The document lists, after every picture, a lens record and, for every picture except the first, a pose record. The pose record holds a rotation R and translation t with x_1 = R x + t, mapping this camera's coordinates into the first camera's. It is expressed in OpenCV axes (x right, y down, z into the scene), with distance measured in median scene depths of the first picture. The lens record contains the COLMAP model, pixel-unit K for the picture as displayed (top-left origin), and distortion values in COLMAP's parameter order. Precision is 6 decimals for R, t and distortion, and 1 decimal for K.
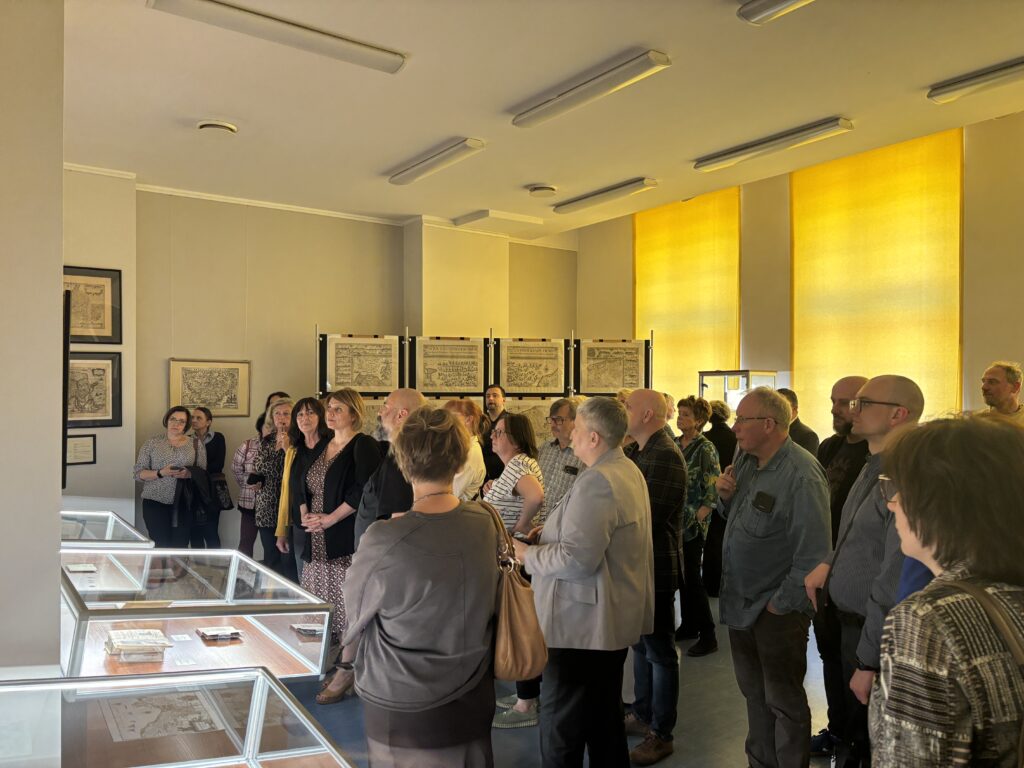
lens RADIAL K [[782.5, 0, 512.0], [0, 782.5, 384.0], [0, 0, 1]] dist [0.118705, -0.140941]
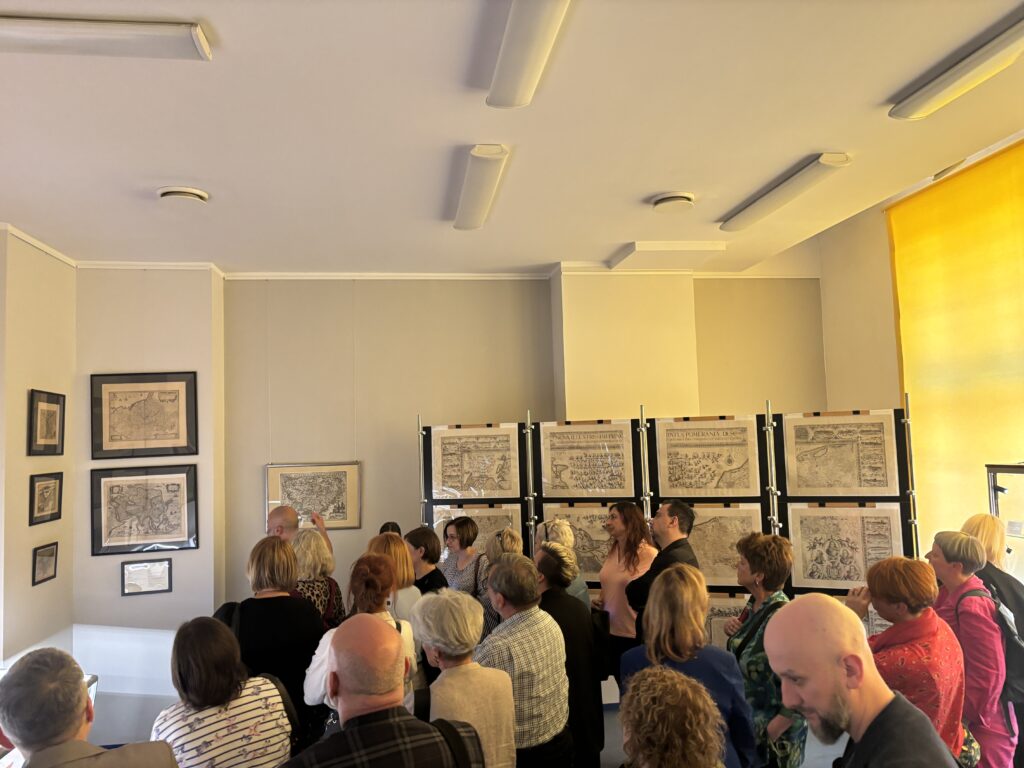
lens RADIAL K [[782.5, 0, 512.0], [0, 782.5, 384.0], [0, 0, 1]] dist [0.118705, -0.140941]
pose [[0.889507, -0.065462, -0.452208, 0.196078], [0.037495, 0.996804, -0.070545, -0.045560], [0.455380, 0.045794, 0.889118, 0.320263]]
